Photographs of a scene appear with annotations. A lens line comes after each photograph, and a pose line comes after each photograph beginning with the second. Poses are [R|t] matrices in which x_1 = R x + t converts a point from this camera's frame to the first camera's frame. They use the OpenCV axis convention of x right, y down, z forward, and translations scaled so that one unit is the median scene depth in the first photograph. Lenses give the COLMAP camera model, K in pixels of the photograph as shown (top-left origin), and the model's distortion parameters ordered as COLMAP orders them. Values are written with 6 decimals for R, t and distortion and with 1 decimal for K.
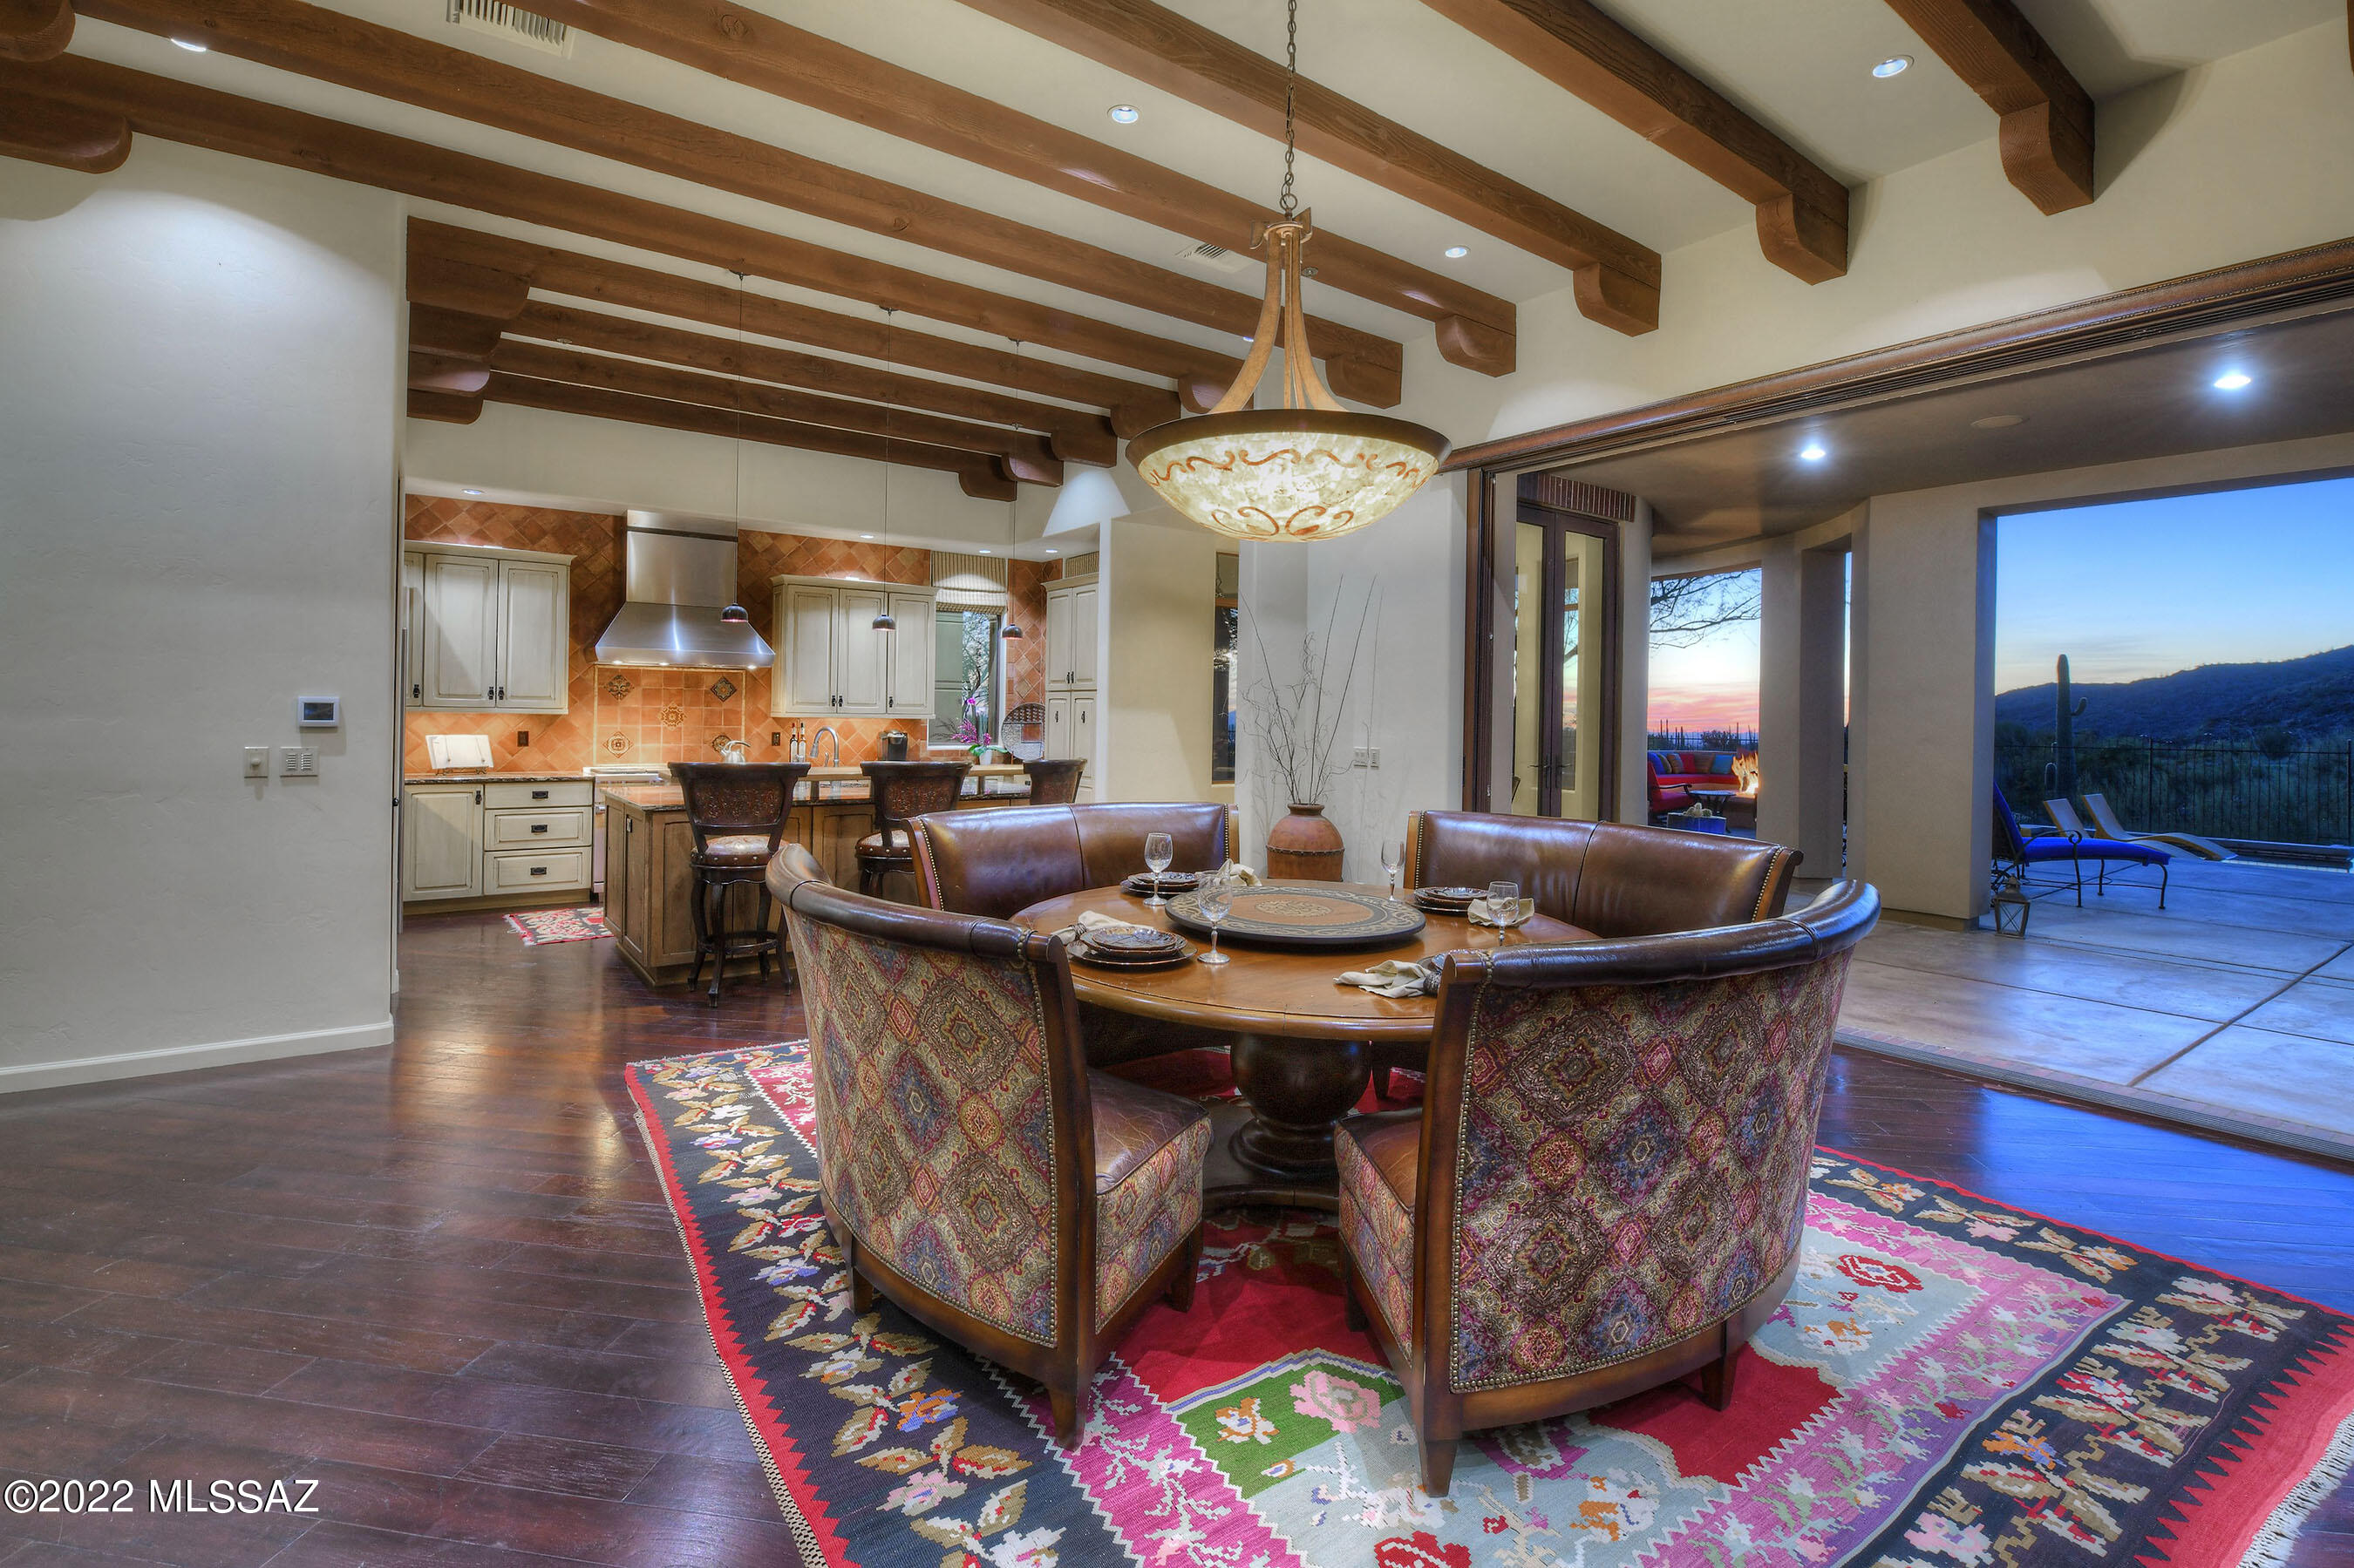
lens RADIAL K [[1054.2, 0, 1163.2], [0, 1054.2, 719.4], [0, 0, 1]] dist [-0.000929, -0.004537]
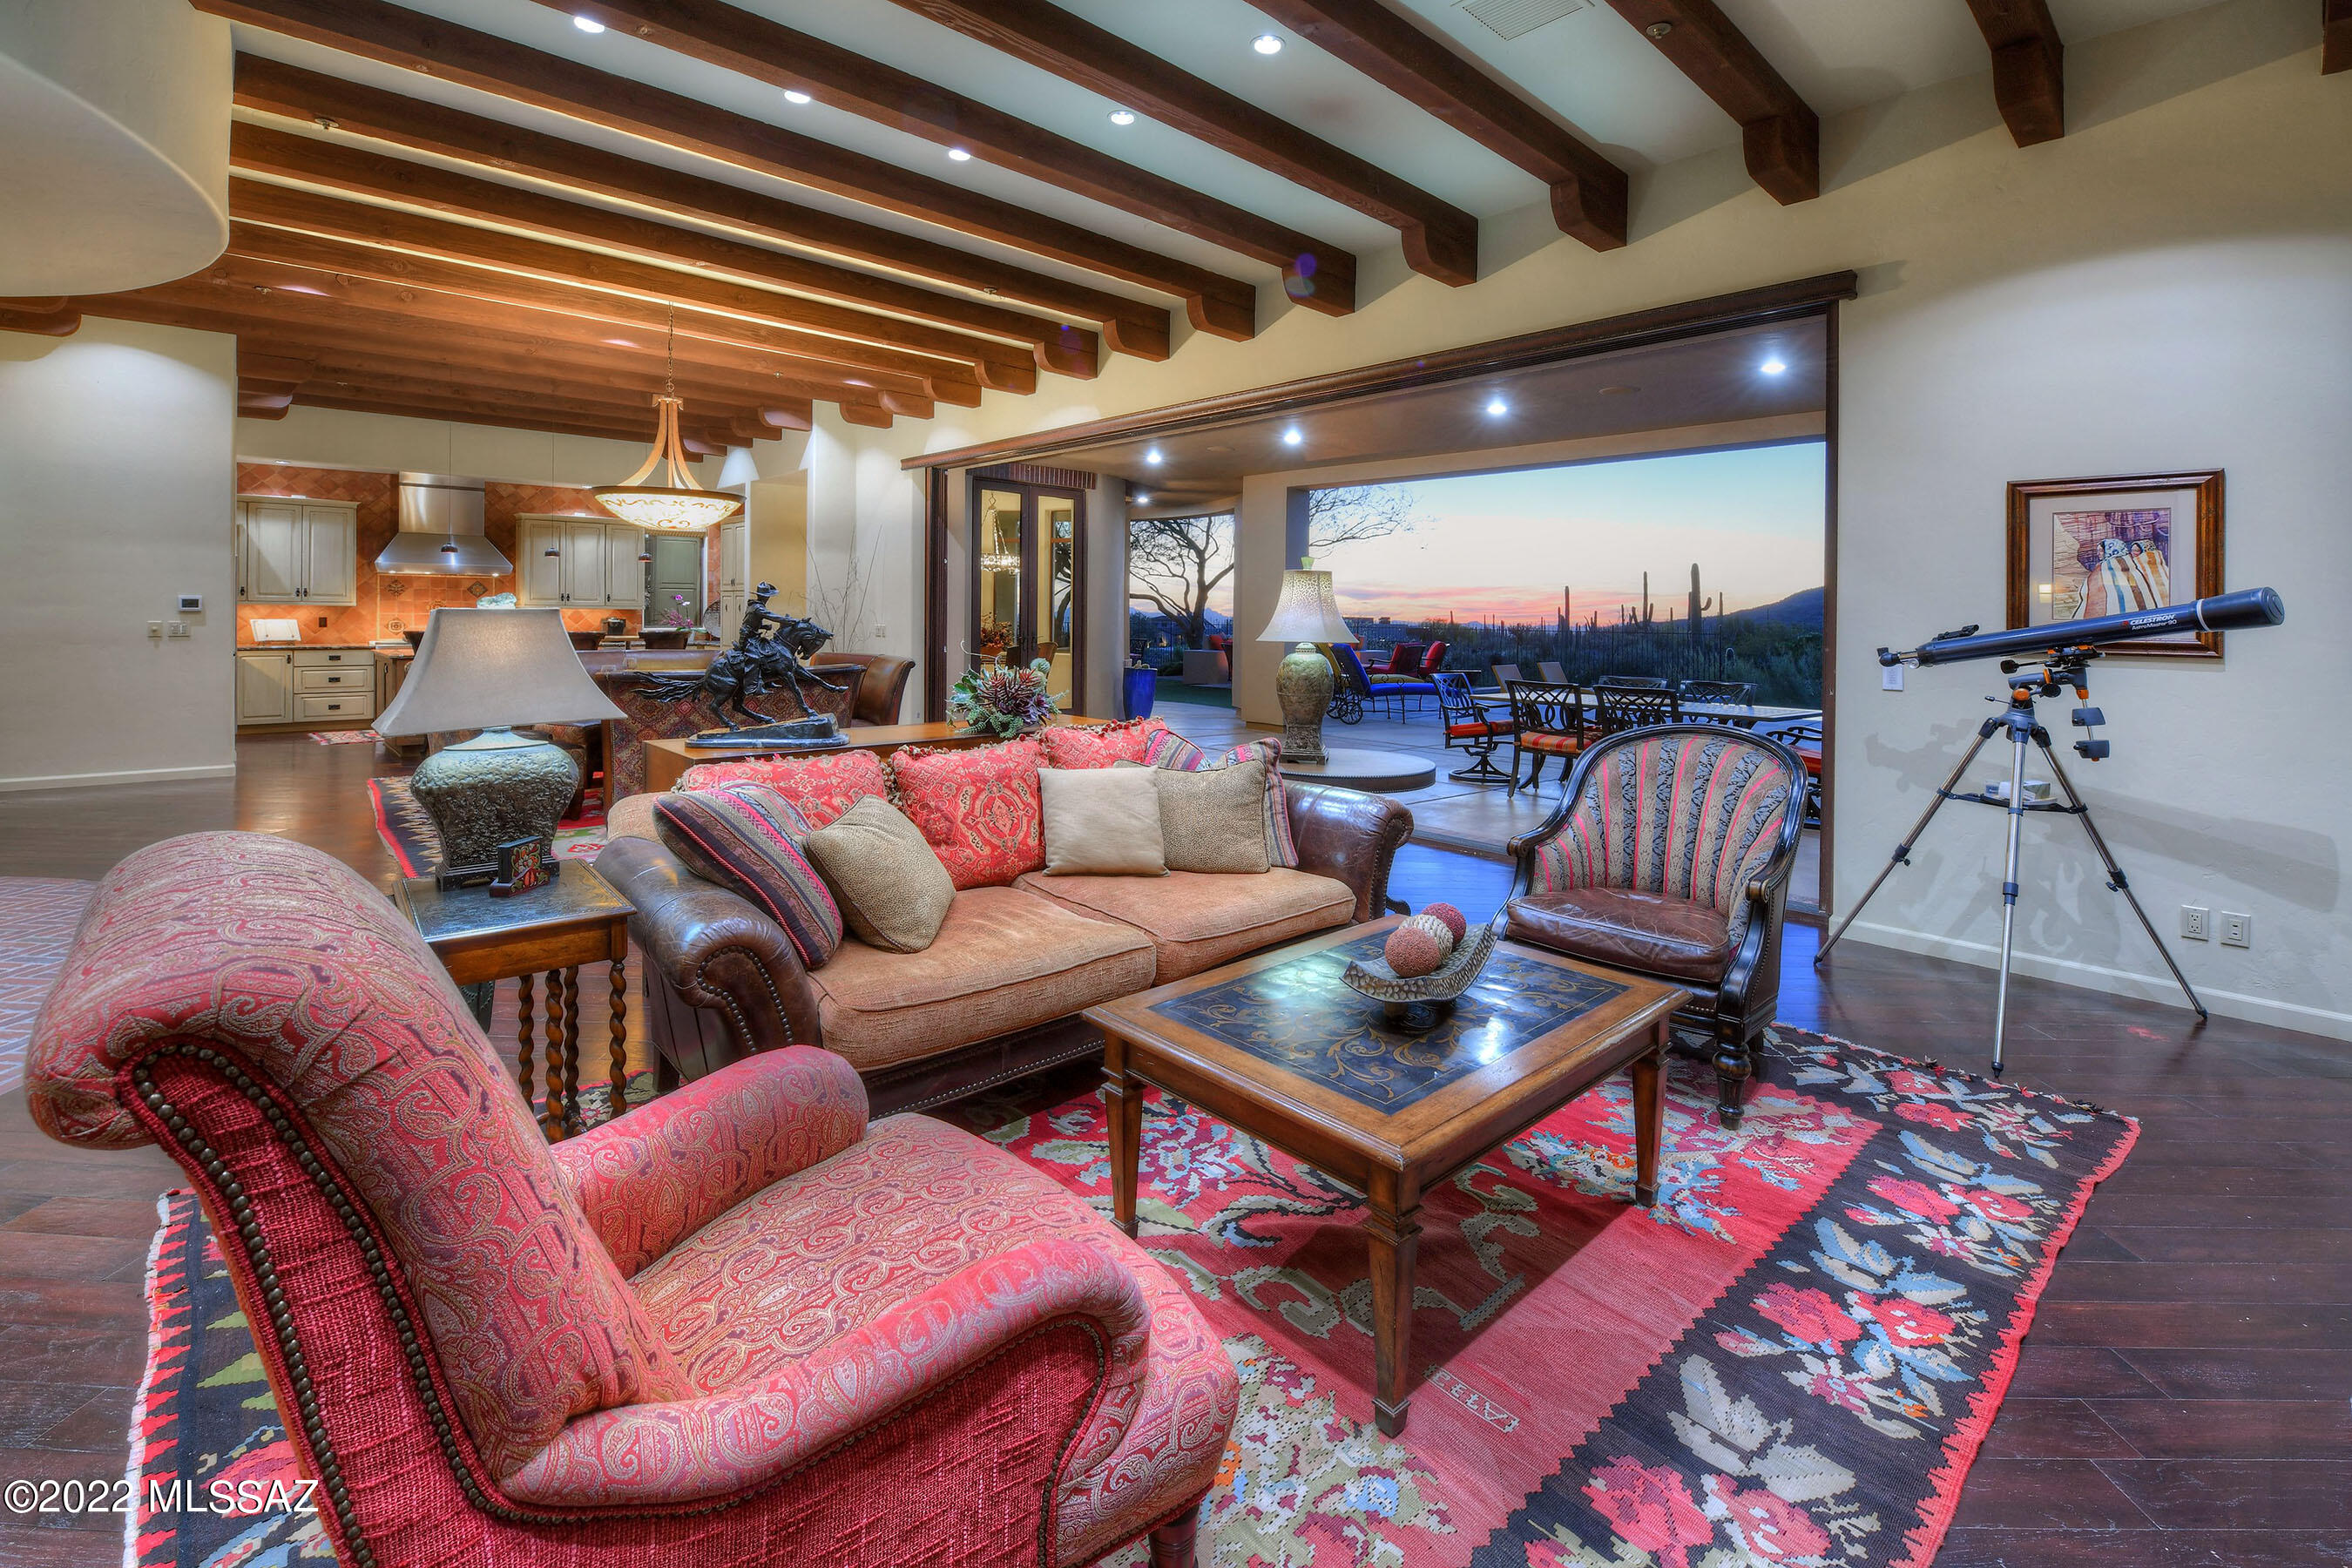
lens RADIAL K [[995.9, 0, 1288.7], [0, 995.9, 628.1], [0, 0, 1]] dist [-0.023090, 0.000014]
pose [[0.977659, -0.005590, 0.210123, 0.477649], [0.002267, 0.999869, 0.016054, 0.007862], [-0.210185, -0.015219, 0.977543, -0.691897]]
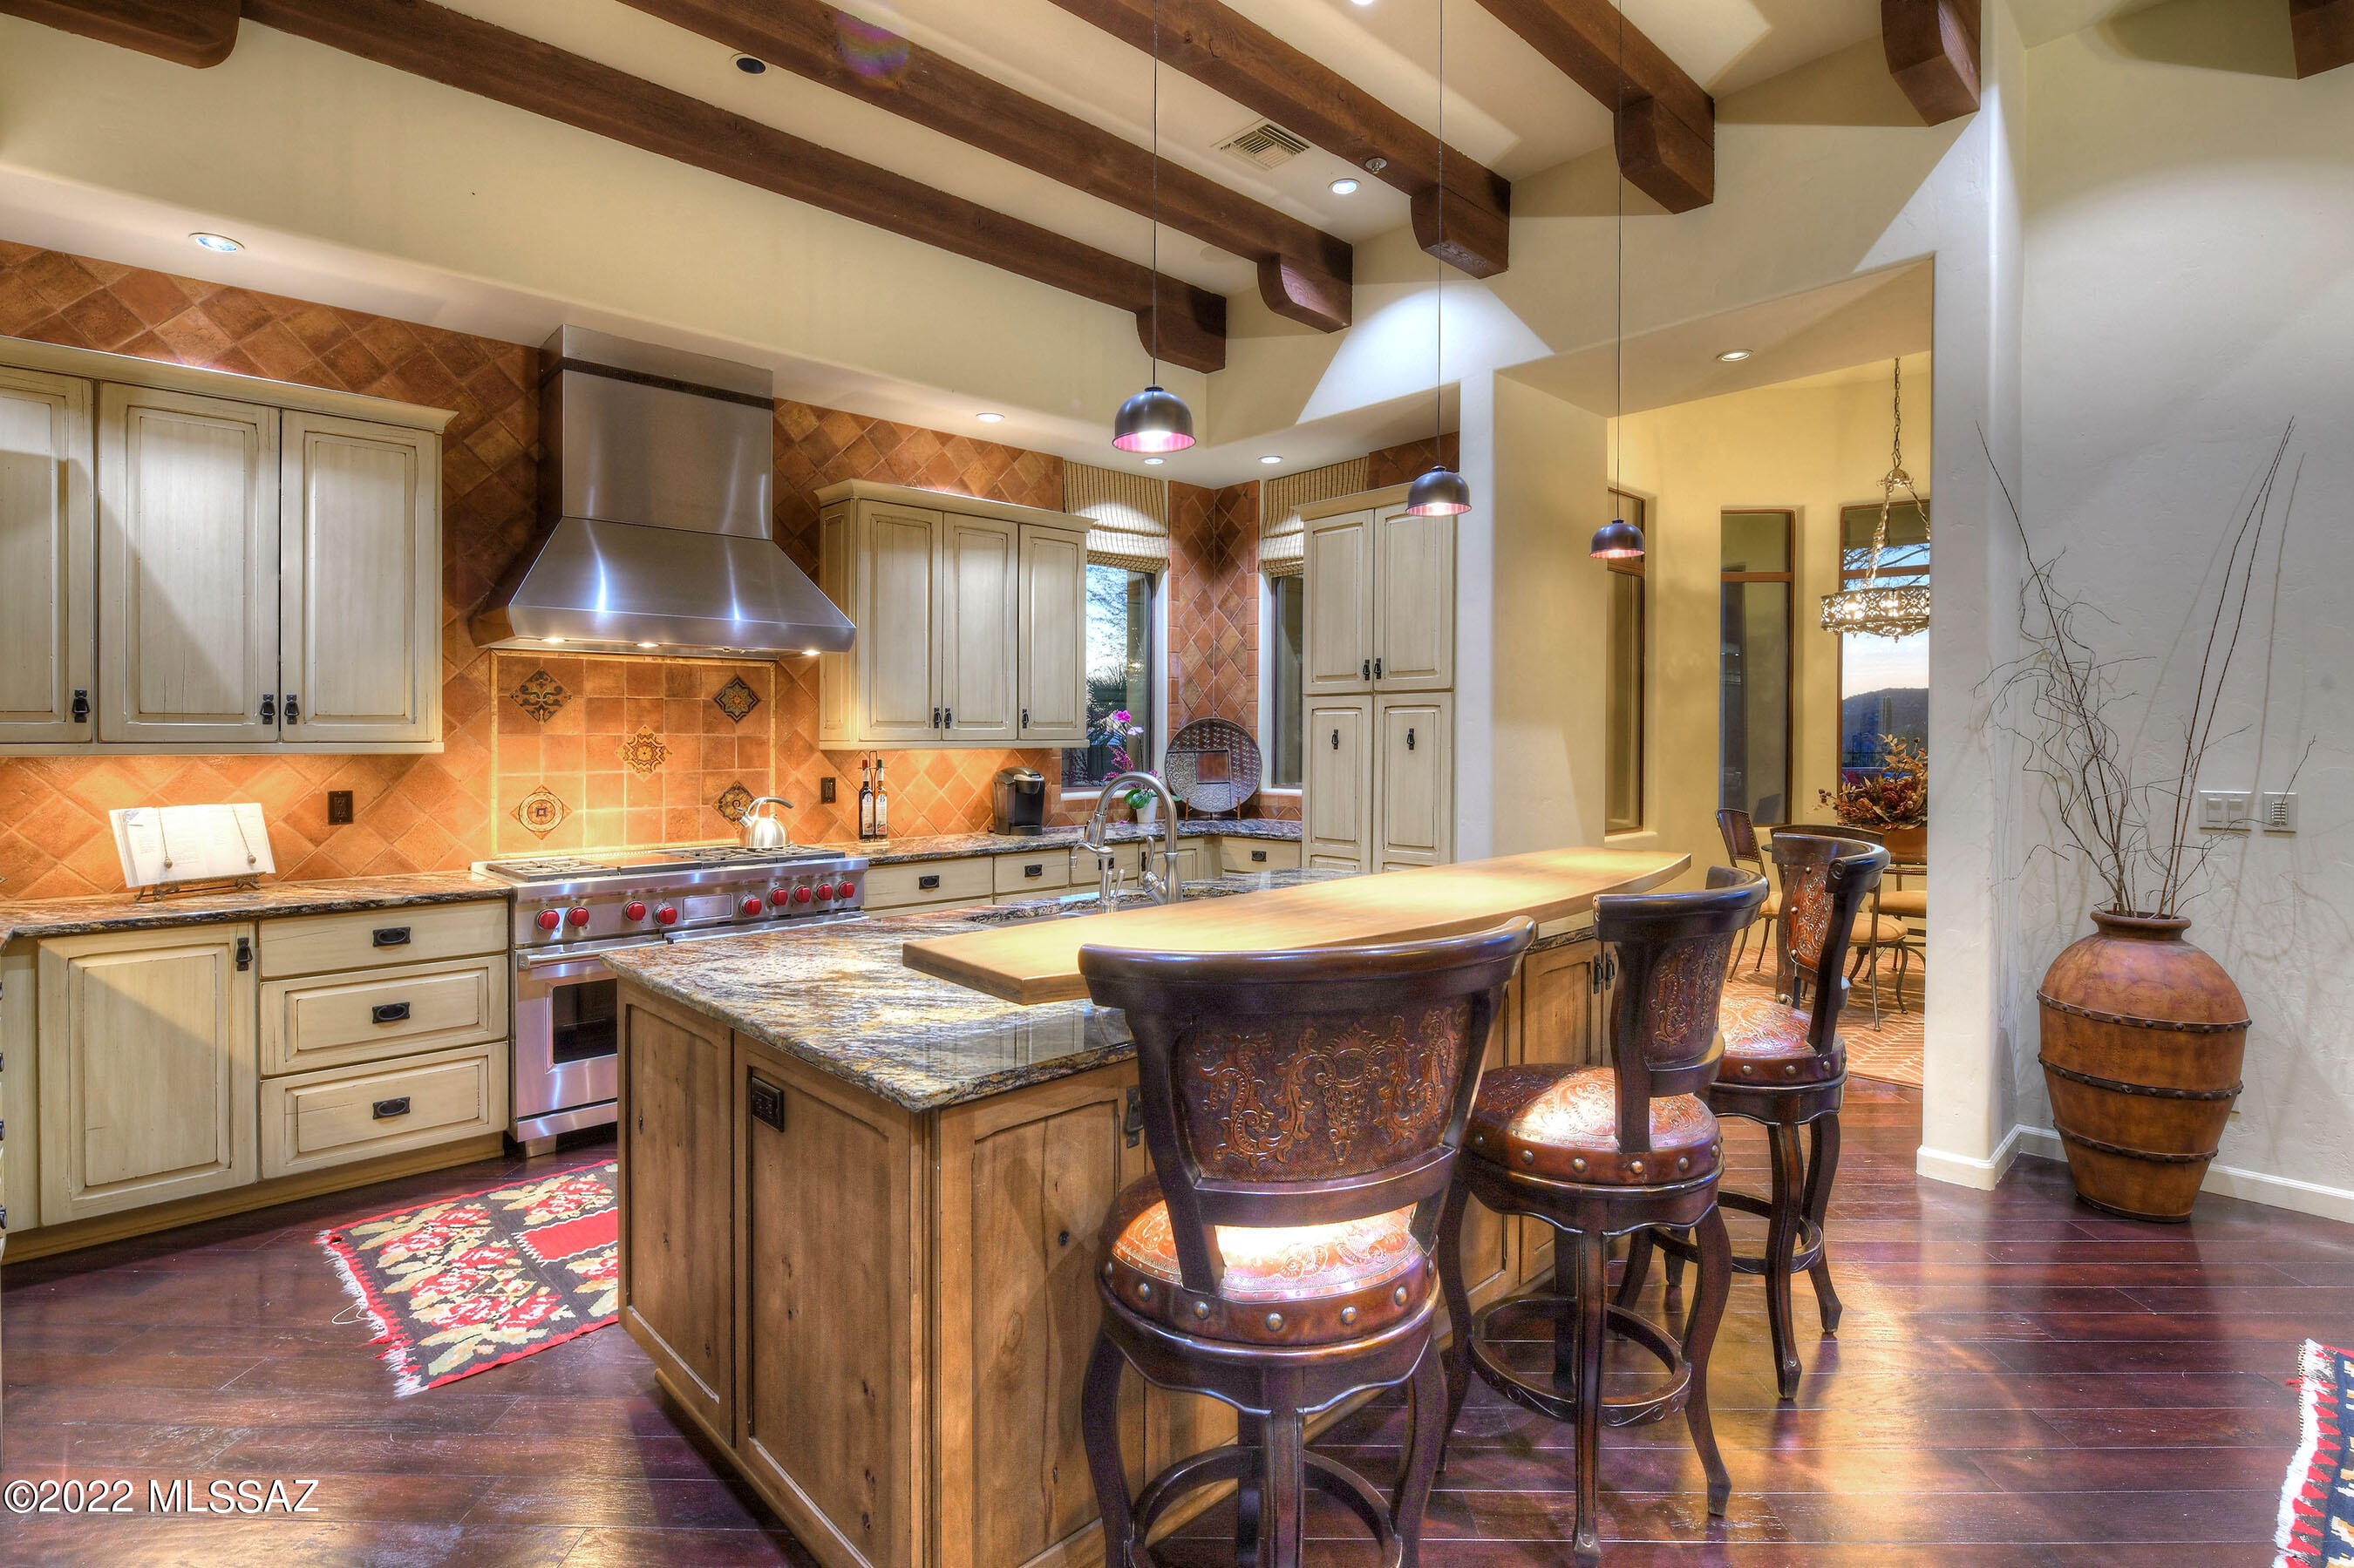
lens RADIAL K [[1122.0, 0, 1135.5], [0, 1122.0, 741.6], [0, 0, 1]] dist [-0.007440, -0.000110]
pose [[0.993974, -0.018250, 0.108082, -0.323200], [0.018030, 0.999833, 0.003016, -0.006246], [-0.108119, -0.001049, 0.994137, 0.488420]]
